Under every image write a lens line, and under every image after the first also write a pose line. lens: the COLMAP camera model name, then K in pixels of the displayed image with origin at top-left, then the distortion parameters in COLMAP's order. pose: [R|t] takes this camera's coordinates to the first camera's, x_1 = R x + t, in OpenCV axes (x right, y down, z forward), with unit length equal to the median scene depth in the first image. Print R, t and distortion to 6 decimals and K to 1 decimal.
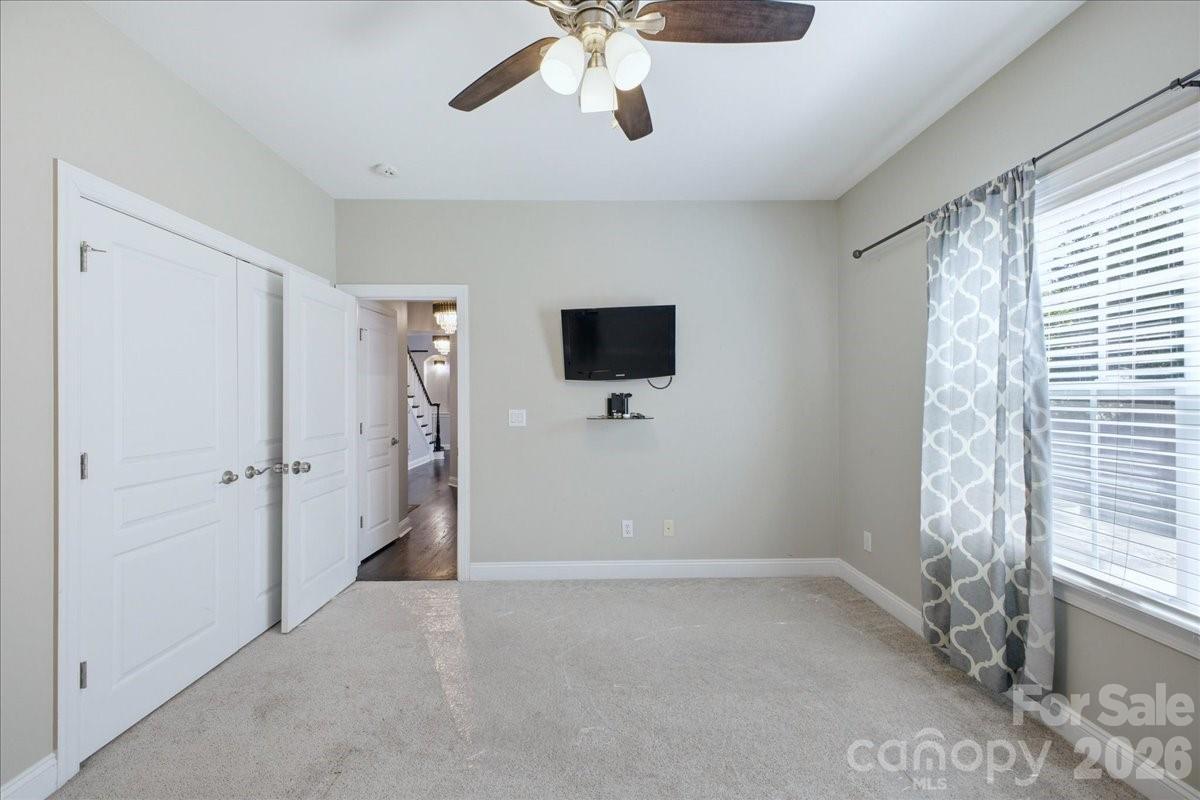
lens RADIAL K [[471.5, 0, 599.1], [0, 471.5, 396.2], [0, 0, 1]] dist [0.005447, -0.002300]
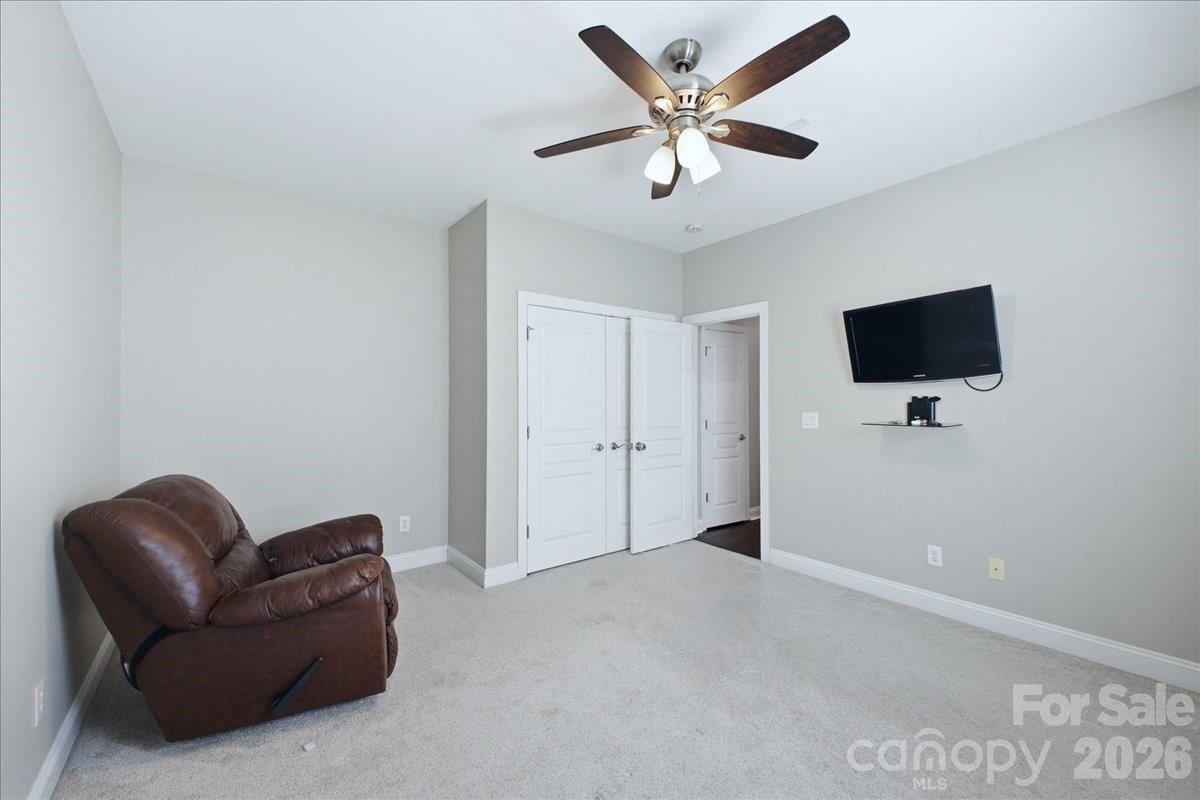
lens RADIAL K [[471.5, 0, 590.1], [0, 471.5, 398.4], [0, 0, 1]] dist [0.005447, -0.002300]
pose [[0.585647, 0.001312, -0.810565, 0.394386], [-0.002503, 0.999997, -0.000190, -0.000926], [0.810562, 0.002141, 0.585649, -0.004538]]
